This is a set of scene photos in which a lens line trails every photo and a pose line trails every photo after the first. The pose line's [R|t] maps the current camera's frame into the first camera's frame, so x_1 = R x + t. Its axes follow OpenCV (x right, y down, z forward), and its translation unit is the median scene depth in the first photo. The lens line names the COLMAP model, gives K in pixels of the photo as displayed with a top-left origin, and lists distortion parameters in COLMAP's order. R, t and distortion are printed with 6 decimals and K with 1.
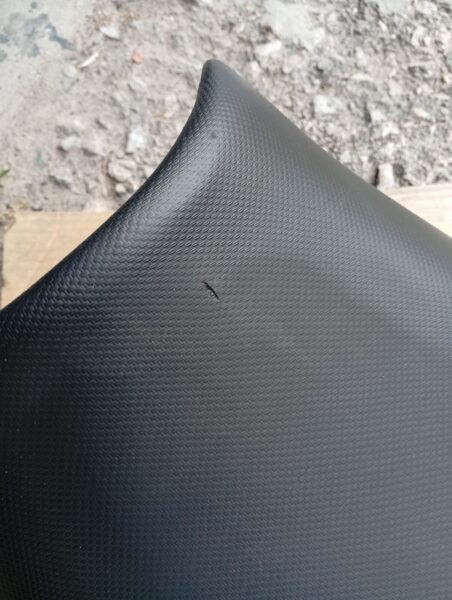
lens RADIAL K [[474.5, 0, 227.0], [0, 474.5, 299.1], [0, 0, 1]] dist [-0.027921, -0.020240]
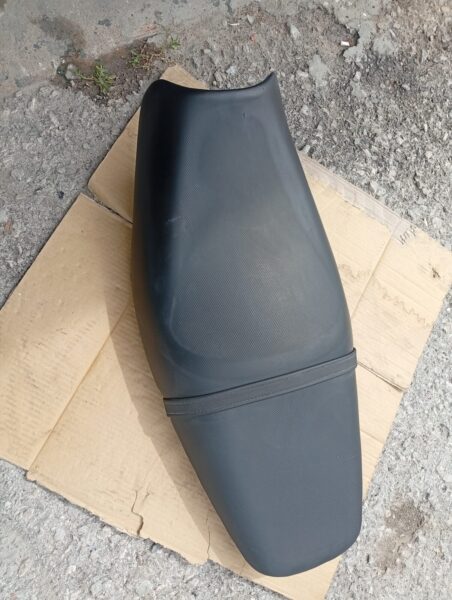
lens RADIAL K [[474.5, 0, 224.5], [0, 474.5, 299.7], [0, 0, 1]] dist [-0.027921, -0.020240]
pose [[0.802059, 0.571088, 0.174815, 0.014514], [-0.585055, 0.810113, 0.037768, 0.474894], [-0.120051, -0.132568, 0.983877, -1.320295]]
